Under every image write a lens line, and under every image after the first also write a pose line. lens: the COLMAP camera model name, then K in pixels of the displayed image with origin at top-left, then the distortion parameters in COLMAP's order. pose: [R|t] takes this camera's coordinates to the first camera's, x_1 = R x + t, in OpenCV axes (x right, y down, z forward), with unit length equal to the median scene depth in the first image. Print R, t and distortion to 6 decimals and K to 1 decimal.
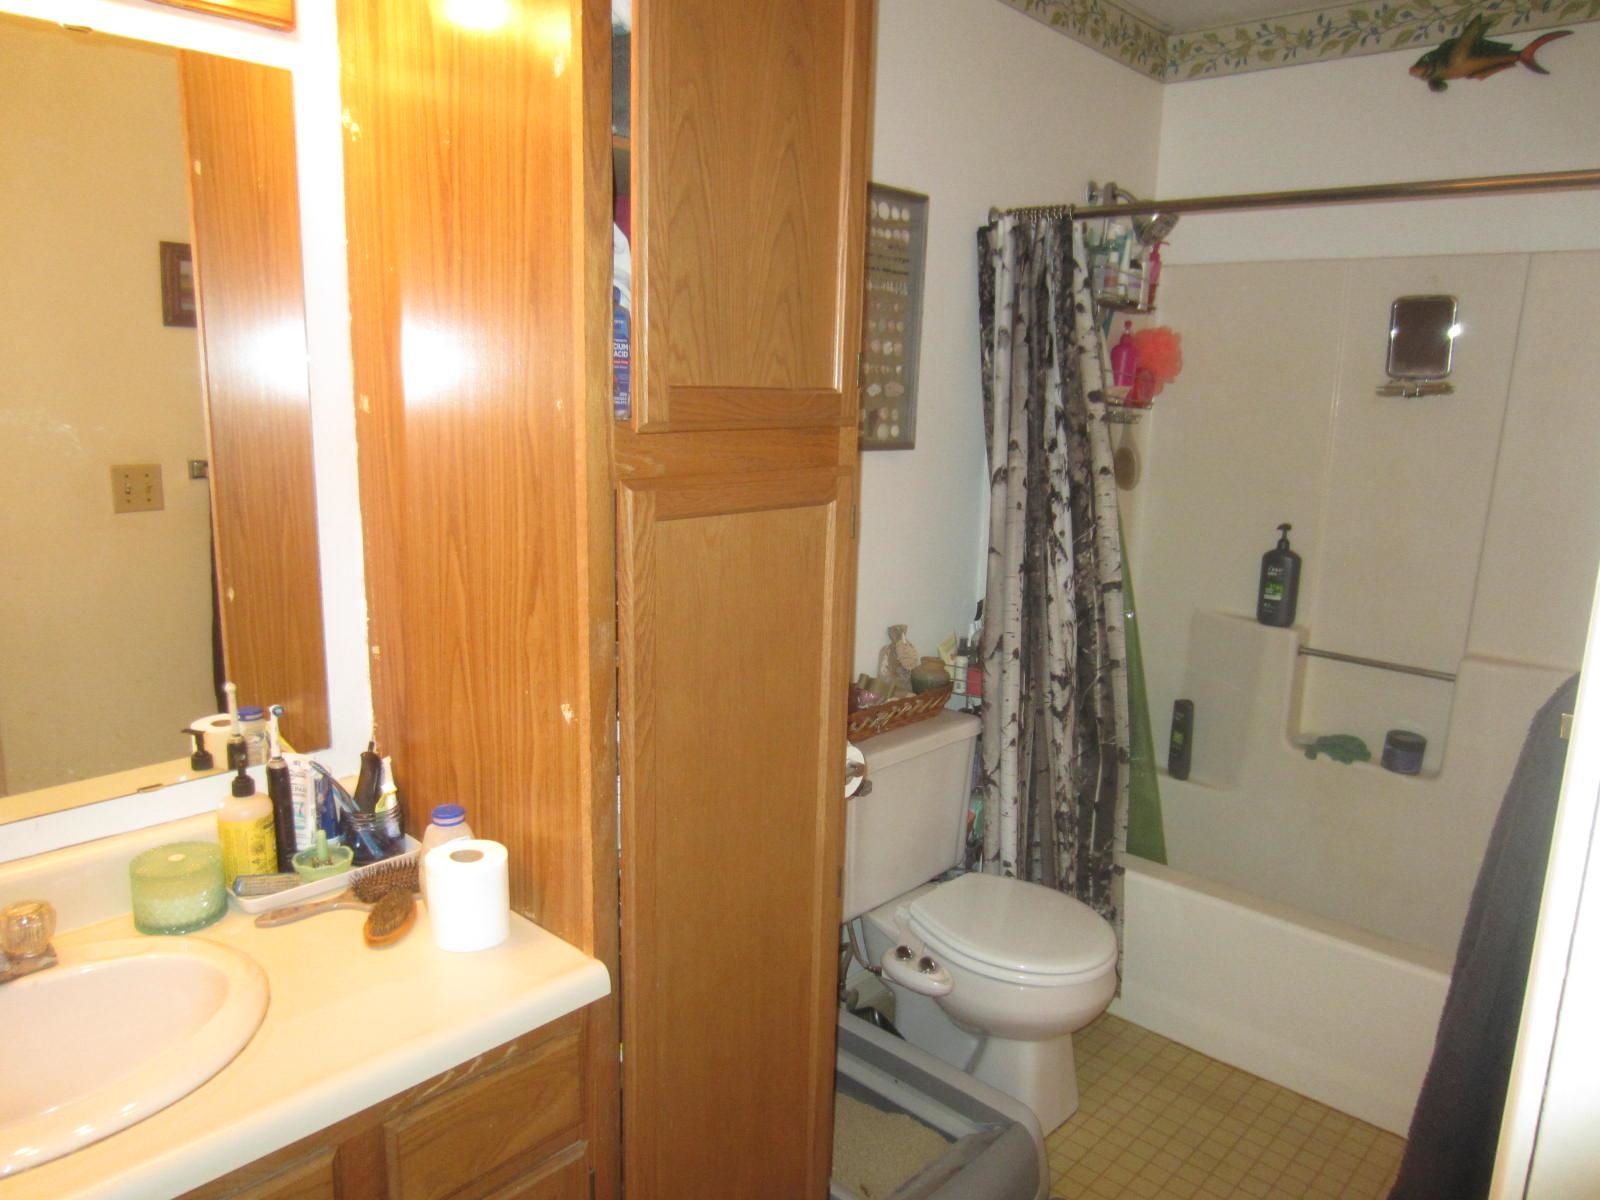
lens RADIAL K [[1140.7, 0, 797.1], [0, 1140.7, 600.5], [0, 0, 1]] dist [-0.028255, 0.012741]
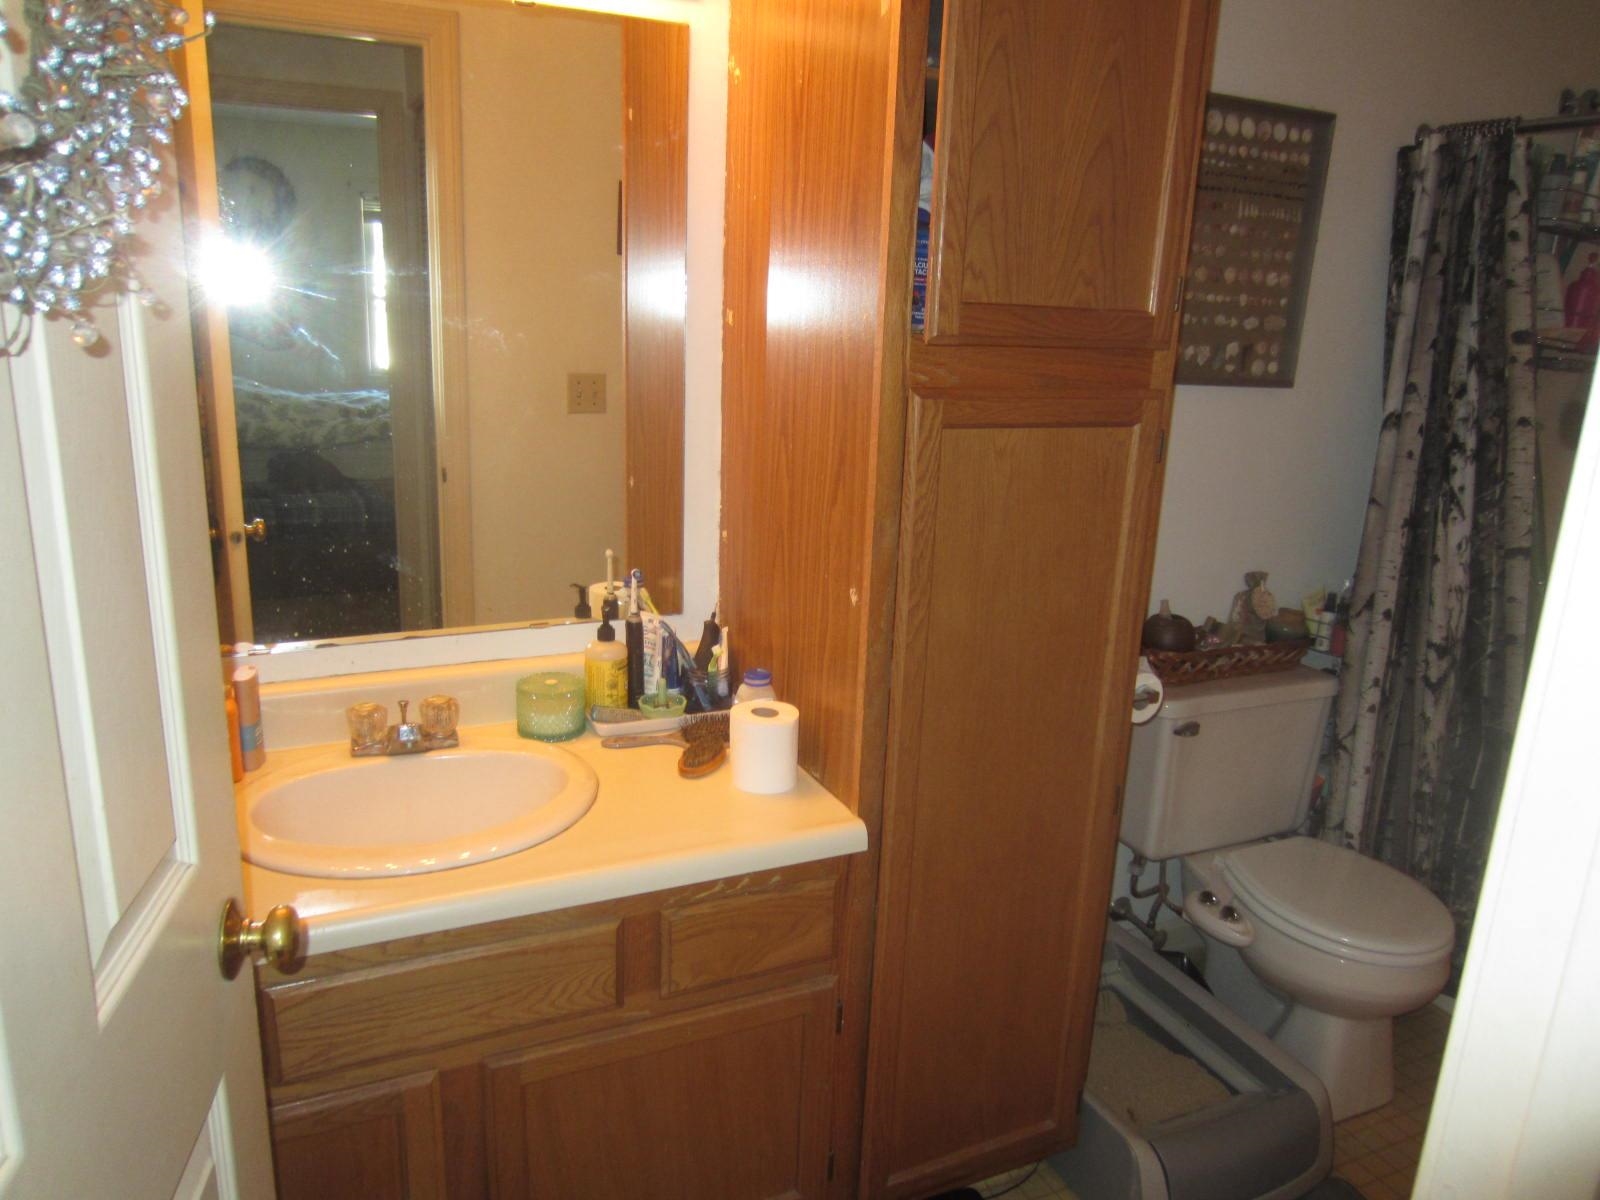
lens RADIAL K [[1140.7, 0, 798.4], [0, 1140.7, 601.2], [0, 0, 1]] dist [-0.028255, 0.012741]
pose [[0.925892, 0.108904, -0.361751, 0.131041], [-0.090401, 0.993599, 0.067740, 0.027319], [0.366812, -0.030017, 0.929811, -0.053457]]
